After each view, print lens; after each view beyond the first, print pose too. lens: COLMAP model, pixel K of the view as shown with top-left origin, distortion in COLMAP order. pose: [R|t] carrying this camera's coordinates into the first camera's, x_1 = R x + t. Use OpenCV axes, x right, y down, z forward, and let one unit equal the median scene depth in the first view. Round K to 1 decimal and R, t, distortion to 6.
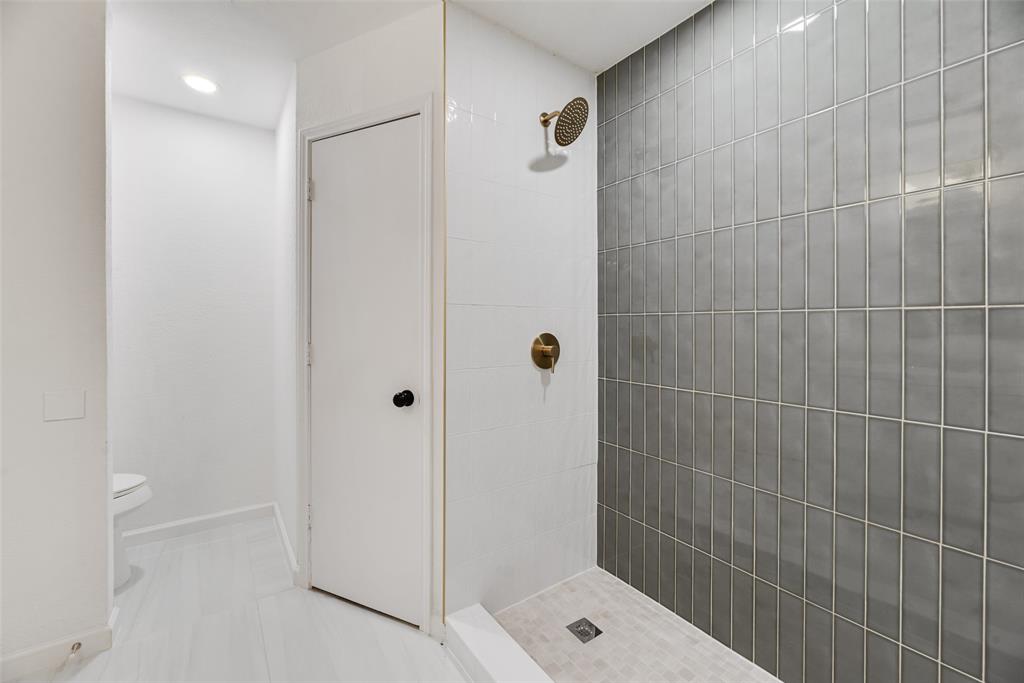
lens RADIAL K [[439.0, 0, 510.9], [0, 439.0, 317.7], [0, 0, 1]] dist [-0.000660, -0.000104]
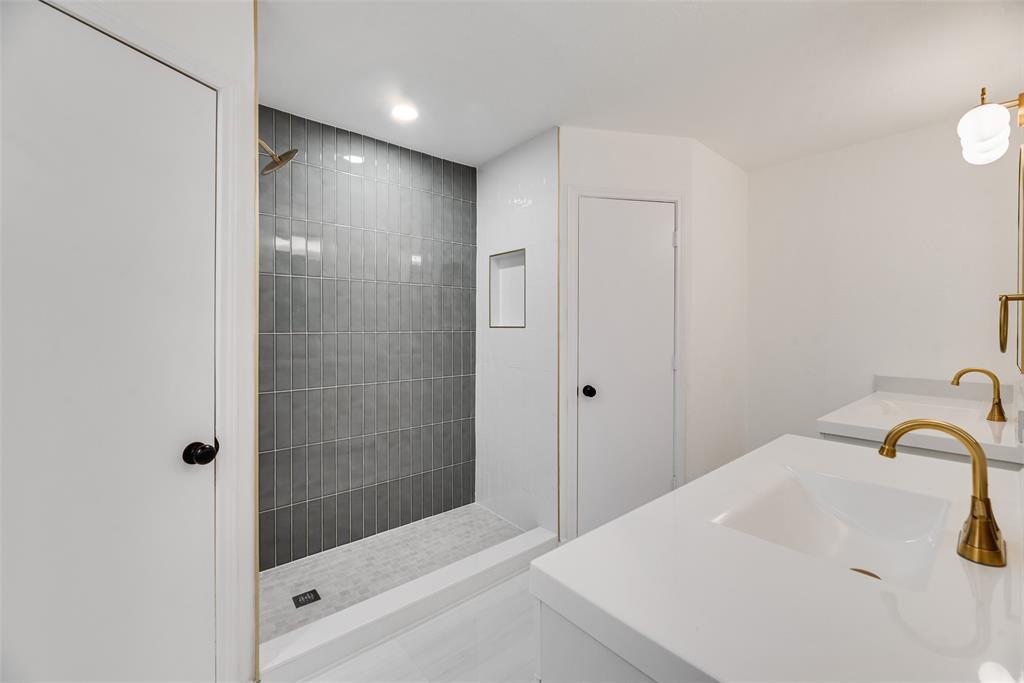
lens RADIAL K [[419.7, 0, 515.2], [0, 419.7, 336.8], [0, 0, 1]] dist [0.000502, -0.000054]
pose [[-0.109761, -0.008066, 0.993925, -1.138994], [0.001647, 0.999964, 0.008297, -0.009592], [-0.993957, 0.002548, -0.109744, 0.620951]]
